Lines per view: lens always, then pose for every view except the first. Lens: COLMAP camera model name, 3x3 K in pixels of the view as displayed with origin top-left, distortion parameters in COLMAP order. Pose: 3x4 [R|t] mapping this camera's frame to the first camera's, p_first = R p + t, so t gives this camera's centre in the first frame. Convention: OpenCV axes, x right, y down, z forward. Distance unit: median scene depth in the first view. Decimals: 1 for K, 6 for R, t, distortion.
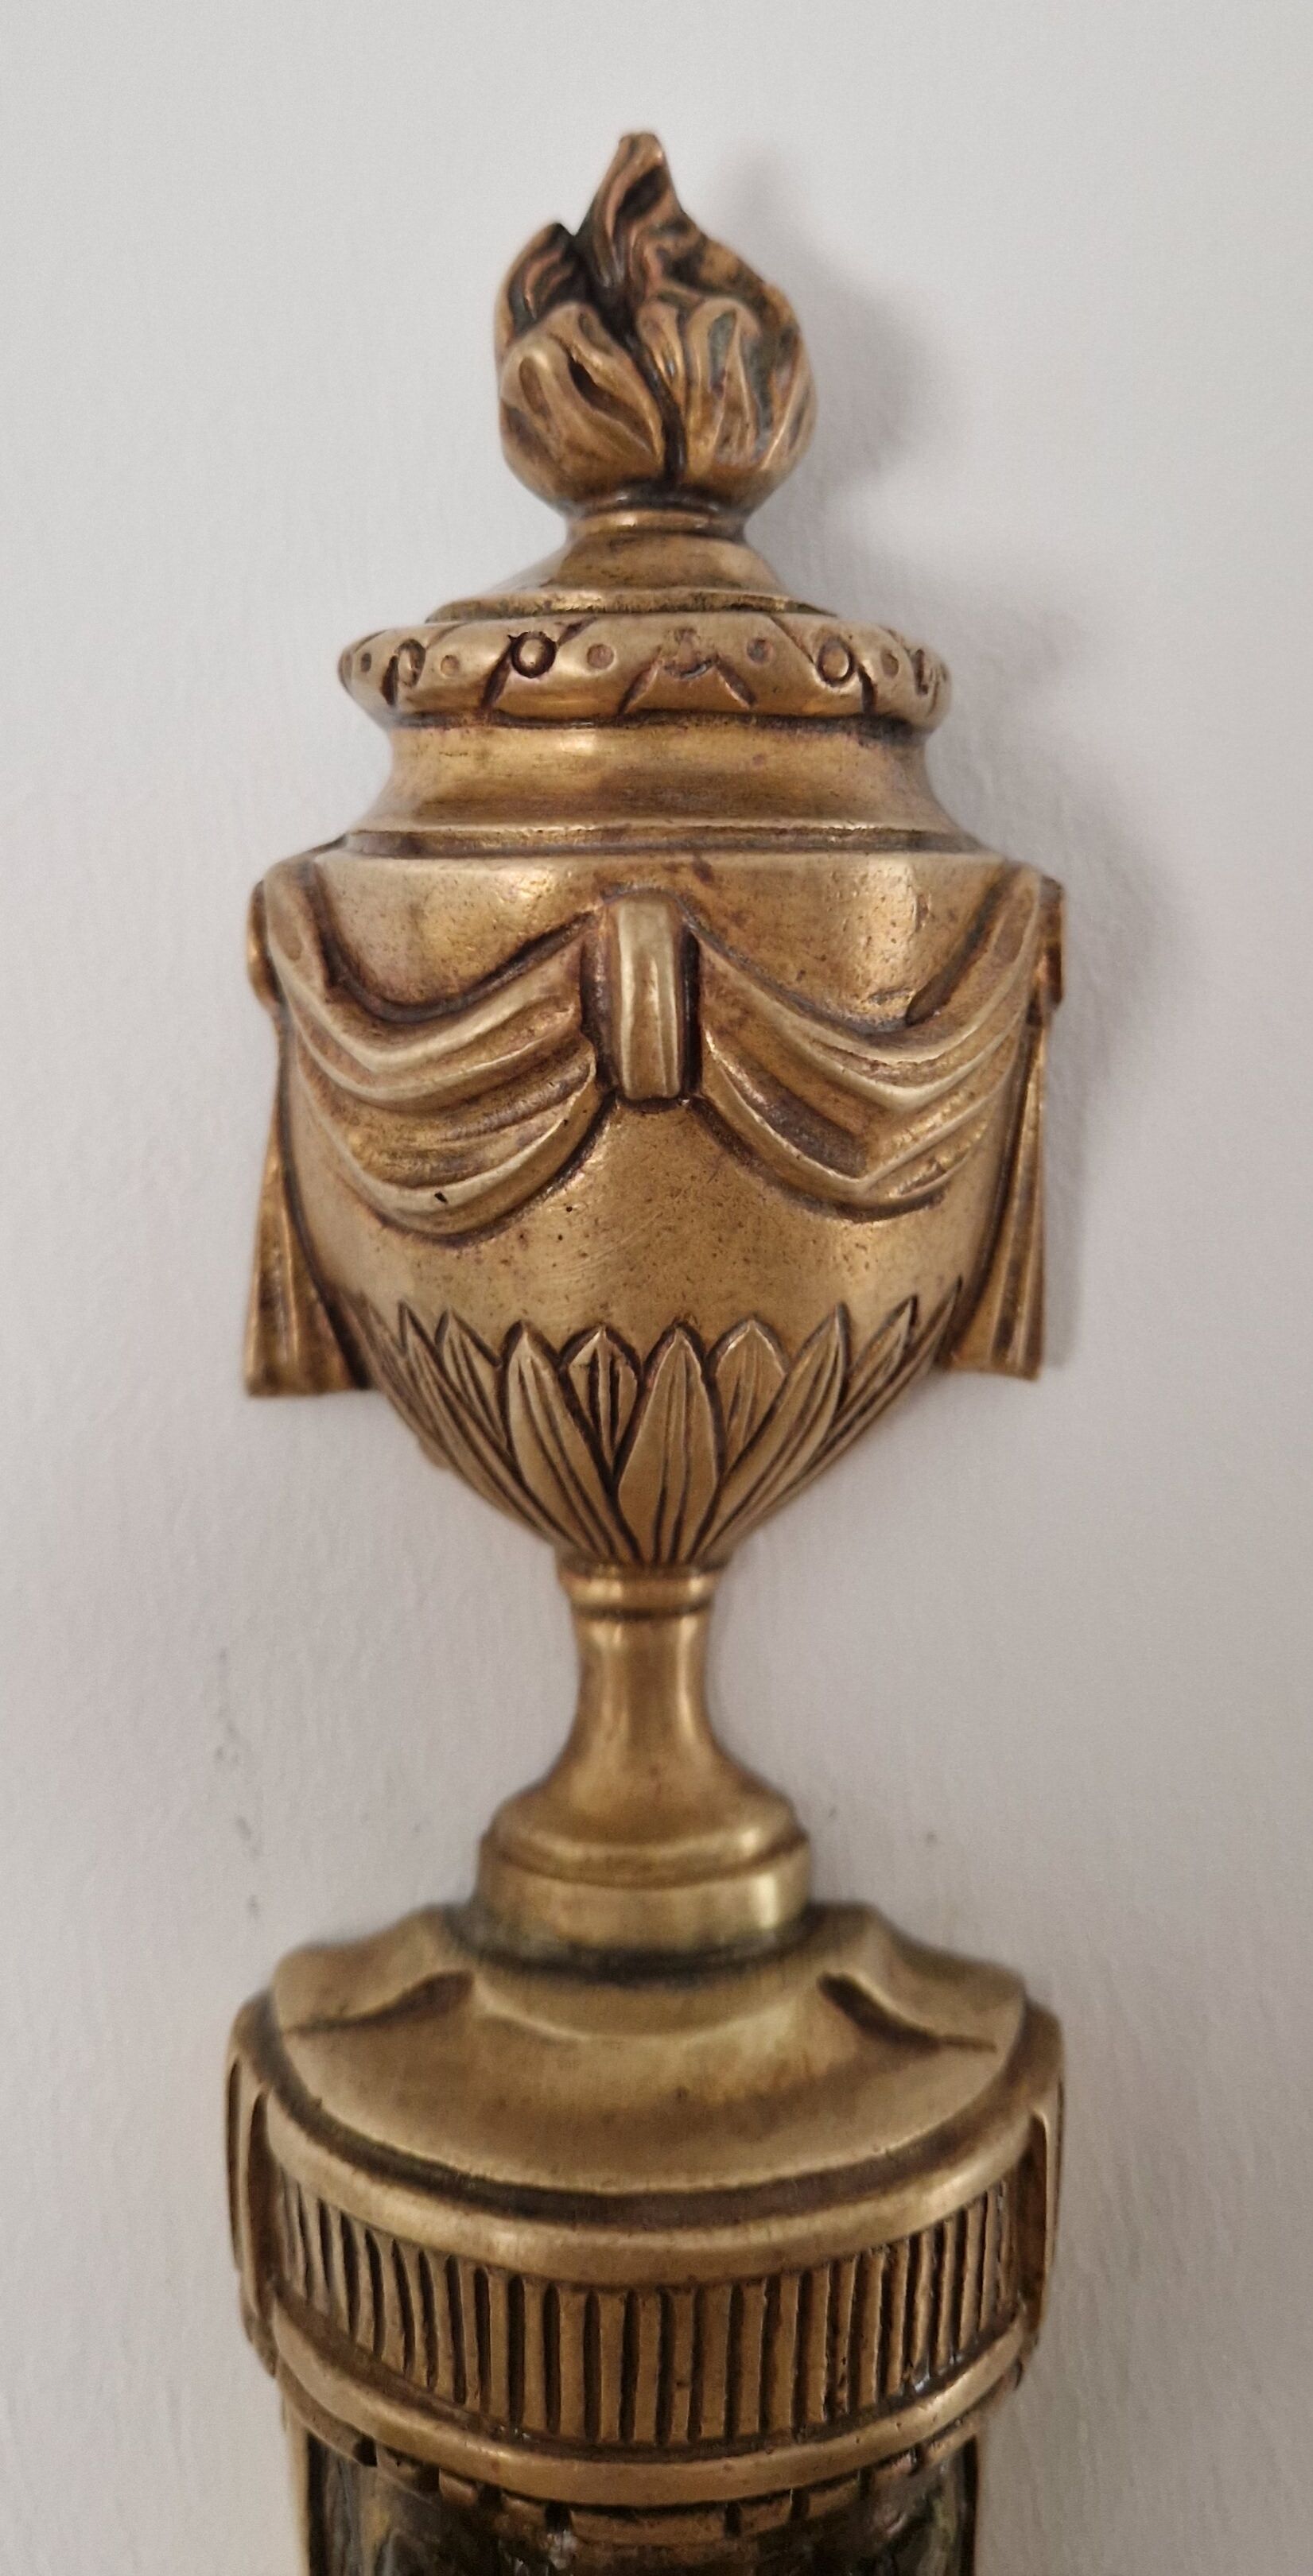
lens RADIAL K [[2290.3, 0, 725.0], [0, 2290.3, 1000.9], [0, 0, 1]] dist [0.004509, -0.003173]
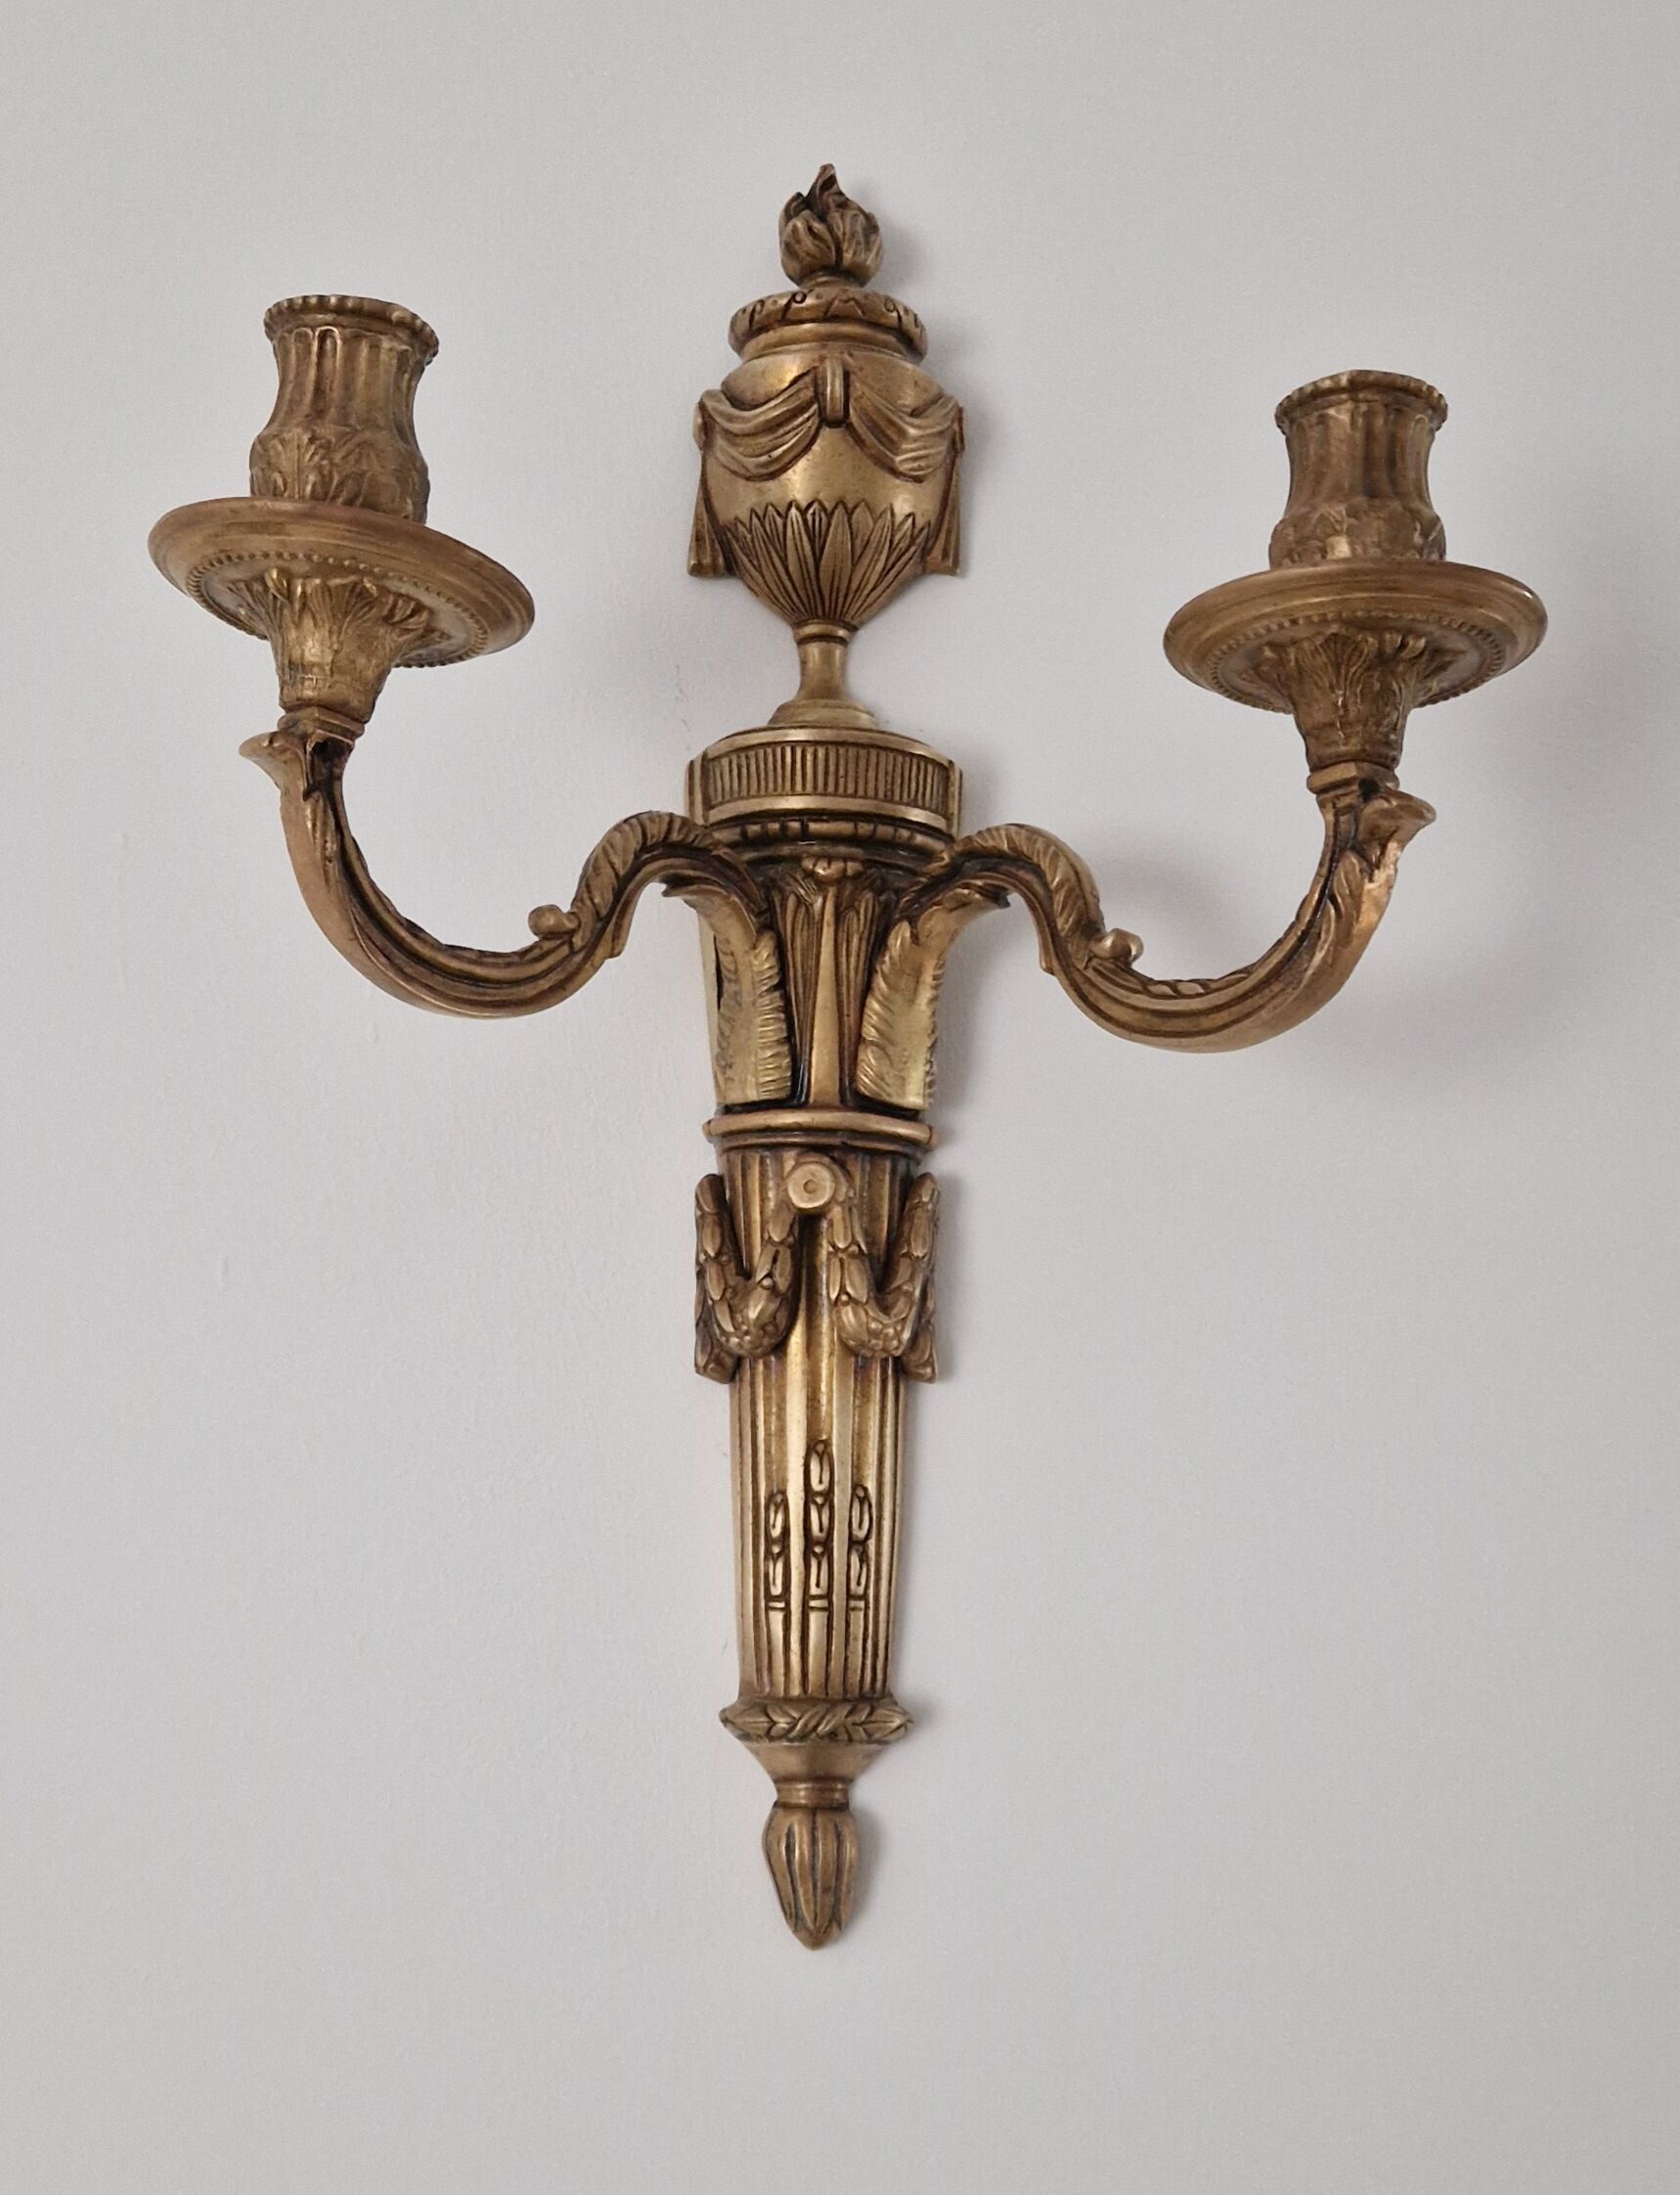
lens RADIAL K [[2644.7, 0, 882.1], [0, 2644.7, 1147.3], [0, 0, 1]] dist [0.074418, -0.030380]
pose [[0.999174, 0.010184, 0.039328, -0.098859], [-0.004518, 0.989921, -0.141549, 1.558513], [-0.040373, 0.141255, 0.989150, -2.569784]]
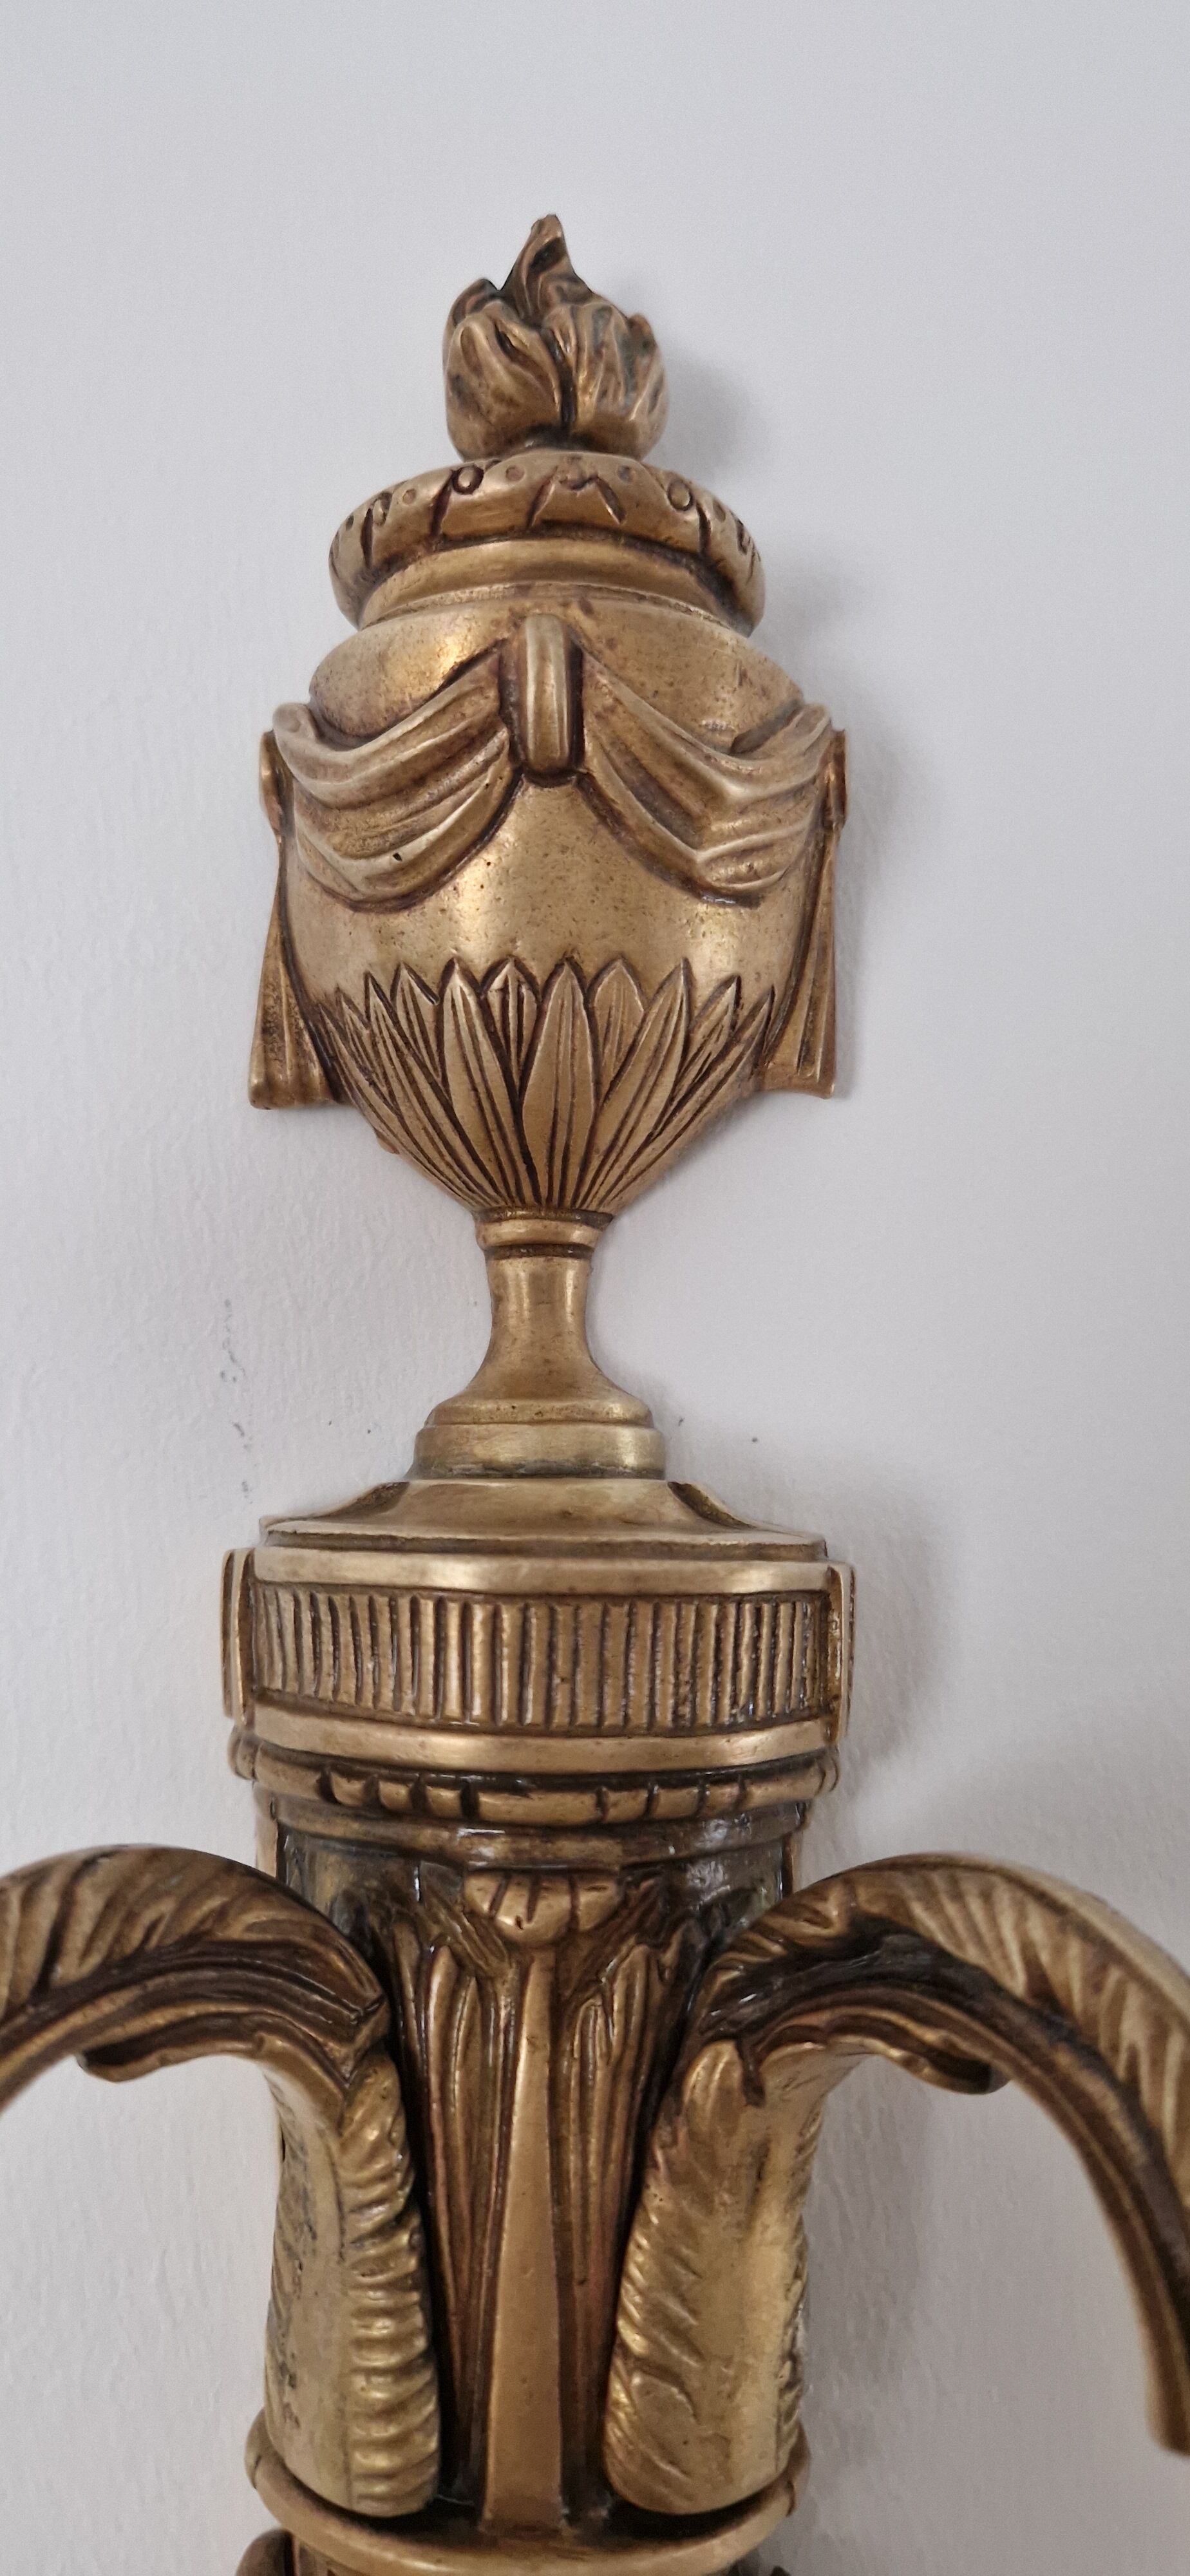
lens RADIAL K [[1802.7, 0, 595.0], [0, 1802.7, 1288.0], [0, 0, 1]] dist [0.040960, -0.052730]
pose [[0.999940, 0.003994, -0.010156, 0.008504], [-0.005172, 0.992916, -0.118709, 0.459366], [0.009610, 0.118755, 0.992877, -0.059065]]
